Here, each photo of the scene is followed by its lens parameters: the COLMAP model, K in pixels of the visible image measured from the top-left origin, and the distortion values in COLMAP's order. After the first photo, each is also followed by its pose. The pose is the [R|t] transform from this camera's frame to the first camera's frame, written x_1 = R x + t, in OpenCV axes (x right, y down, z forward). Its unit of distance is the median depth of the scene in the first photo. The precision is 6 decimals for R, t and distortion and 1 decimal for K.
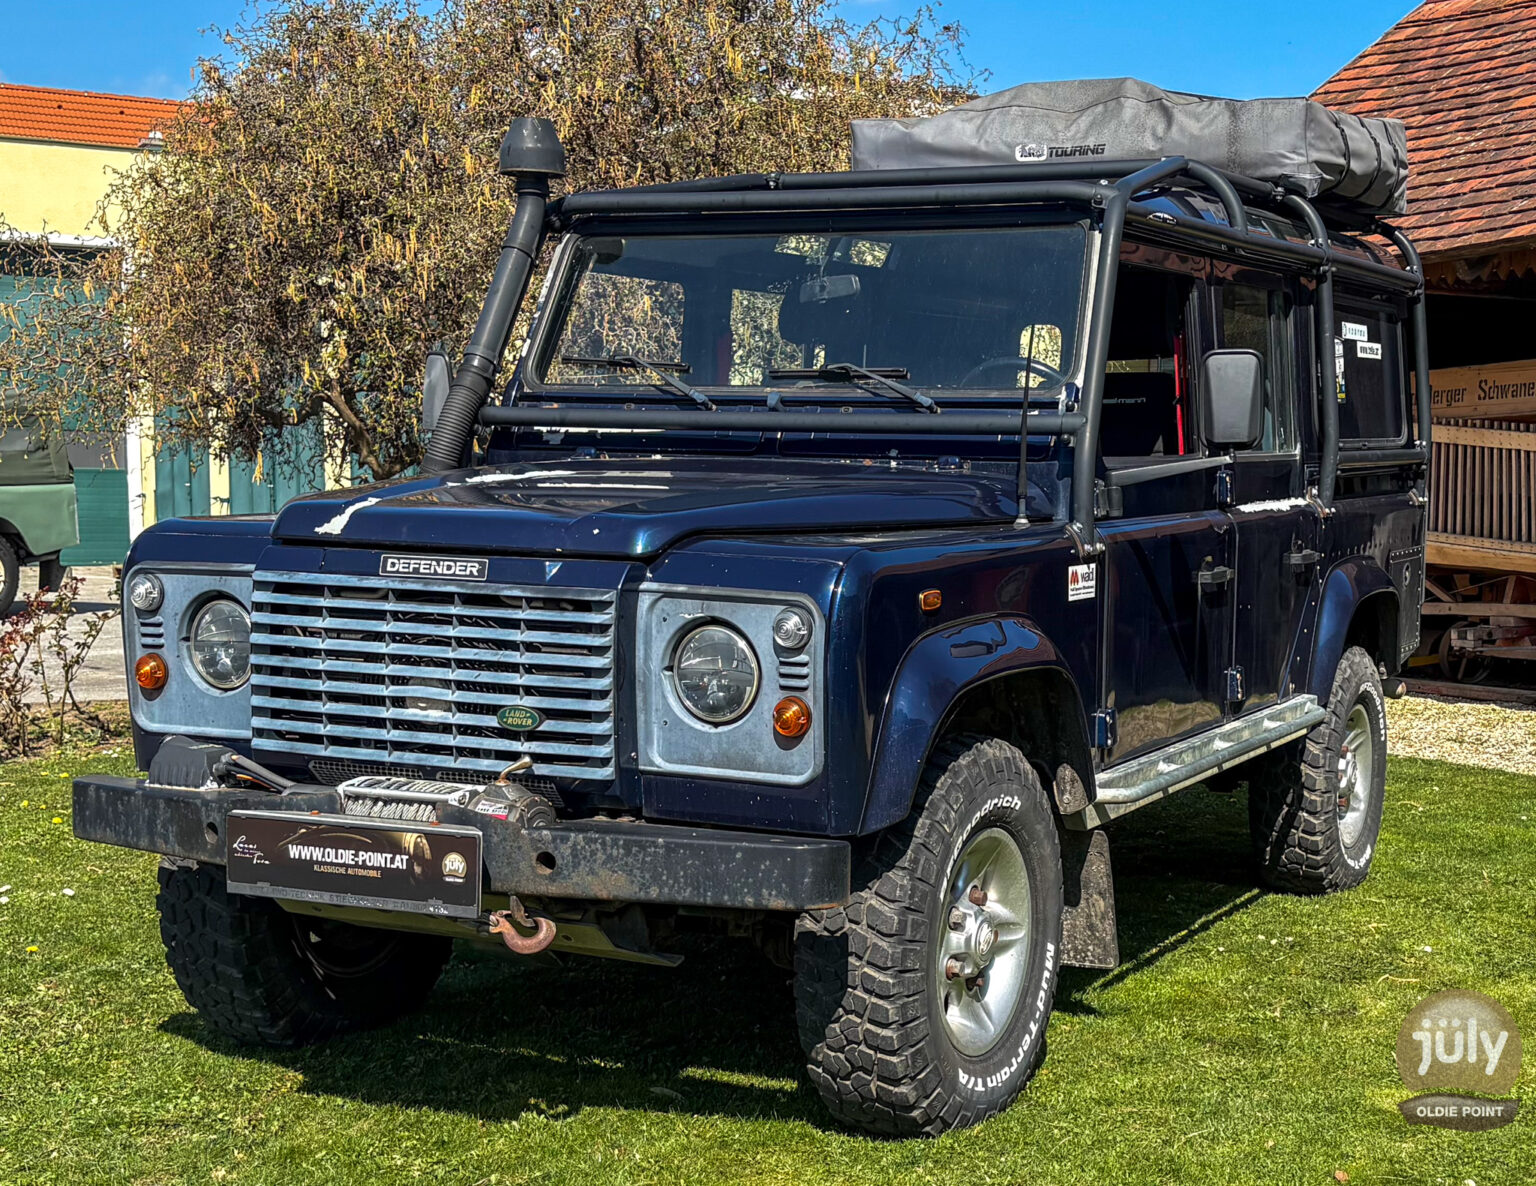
lens RADIAL K [[2407.8, 0, 771.1], [0, 2407.8, 785.7], [0, 0, 1]] dist [0.072636, -0.059515]
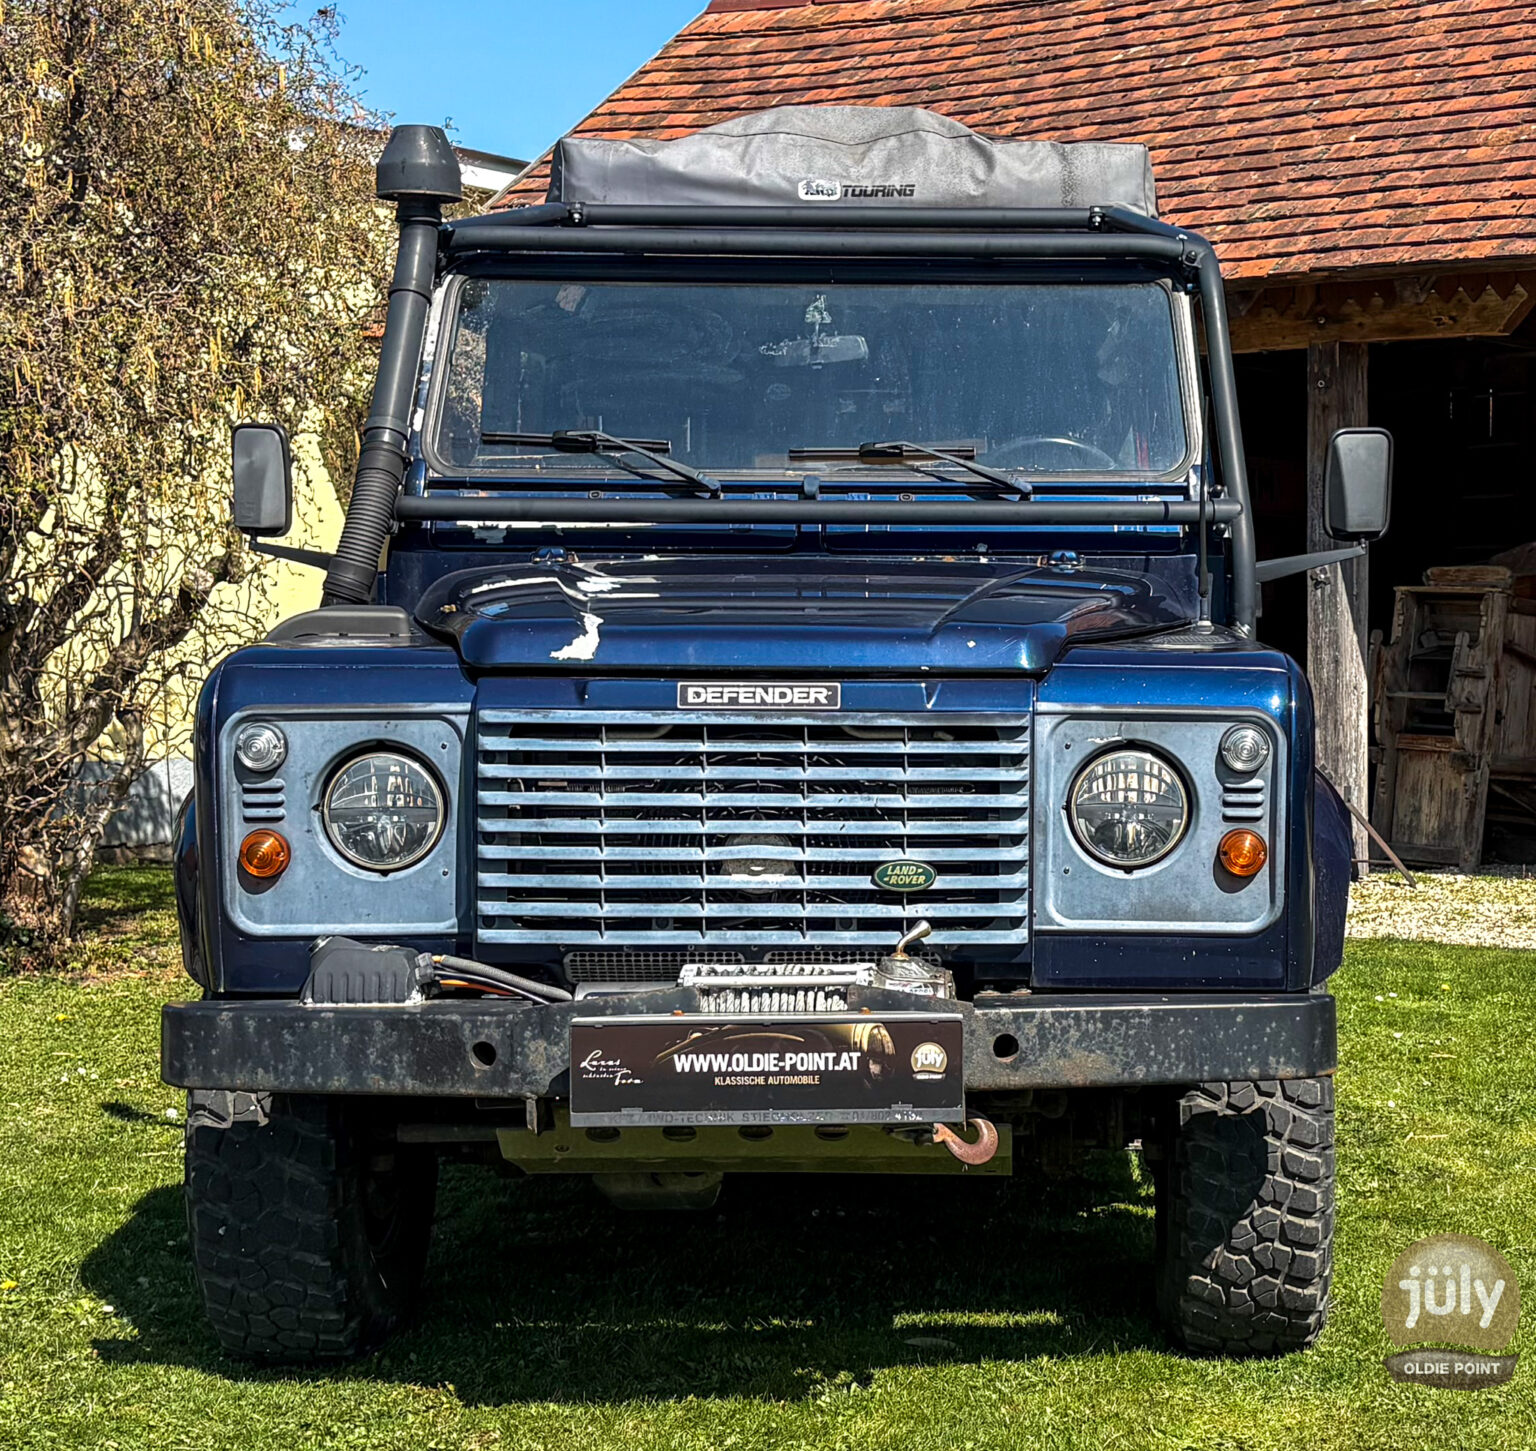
lens RADIAL K [[3270.3, 0, 883.2], [0, 3270.3, 725.9], [0, 0, 1]] dist [0.173012, -0.155644]
pose [[0.894926, -0.038422, 0.444557, -0.590084], [0.075696, 0.994918, -0.066393, -0.005678], [-0.439747, 0.093068, 0.893287, 0.016802]]
